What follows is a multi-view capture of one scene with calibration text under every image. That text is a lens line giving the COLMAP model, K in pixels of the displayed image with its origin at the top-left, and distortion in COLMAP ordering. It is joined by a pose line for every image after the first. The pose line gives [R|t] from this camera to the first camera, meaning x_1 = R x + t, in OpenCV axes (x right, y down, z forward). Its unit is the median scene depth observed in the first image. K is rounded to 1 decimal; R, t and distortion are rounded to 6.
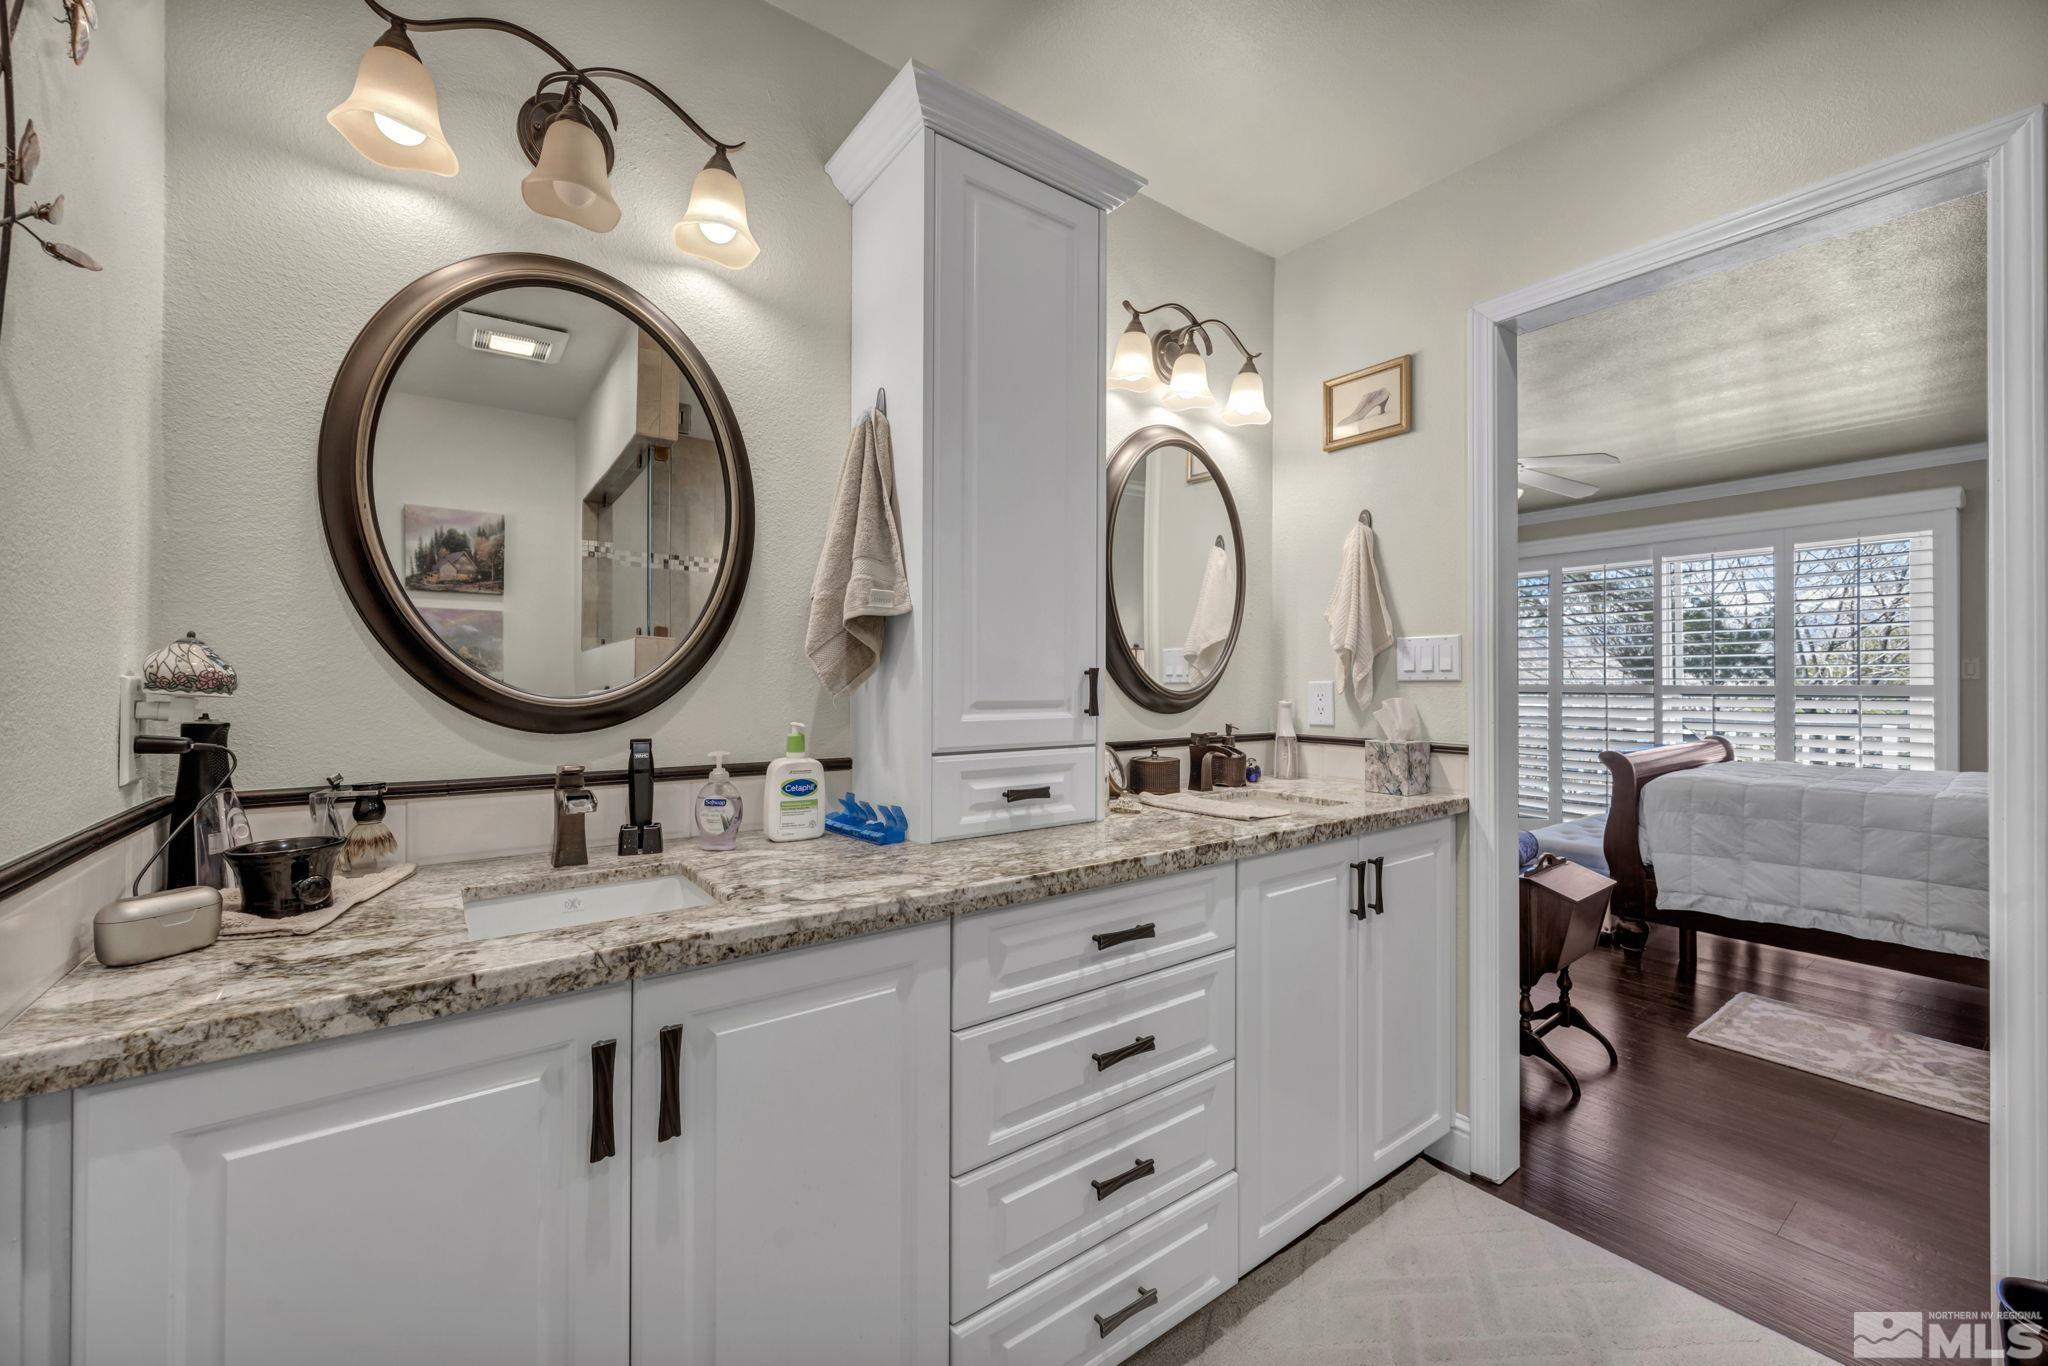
lens RADIAL K [[815.1, 0, 1034.8], [0, 815.1, 675.5], [0, 0, 1]] dist [0.002136, 0.000190]
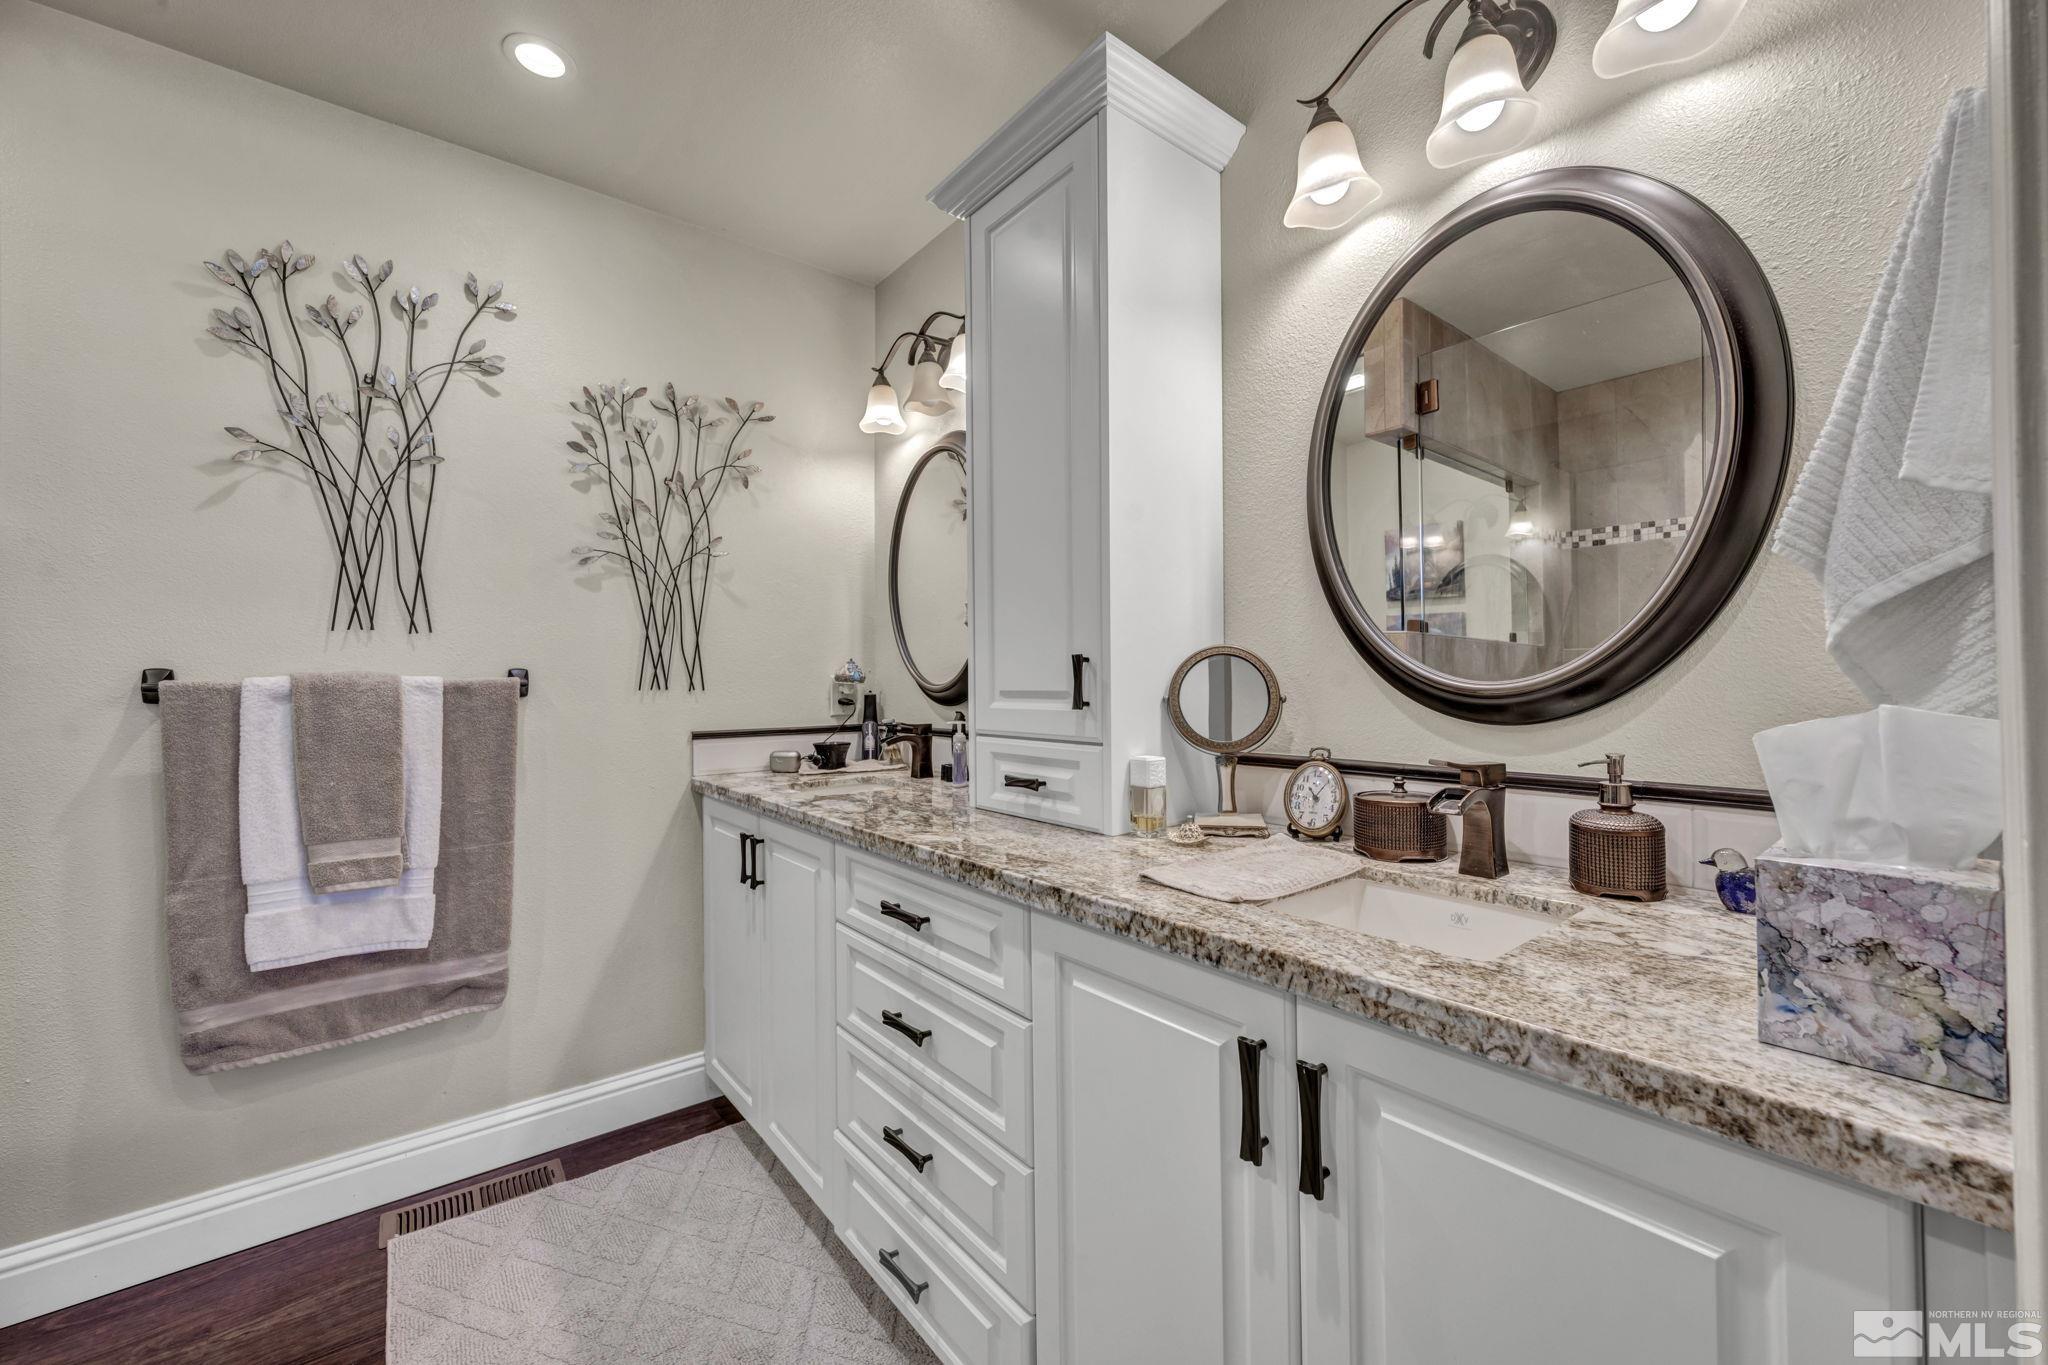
lens RADIAL K [[815.1, 0, 1035.1], [0, 815.1, 685.1], [0, 0, 1]] dist [0.002136, 0.000190]
pose [[0.019510, -0.001005, -0.999809, 0.891444], [0.012960, 0.999916, -0.000752, 0.022617], [0.999726, -0.012943, 0.019522, 0.891080]]
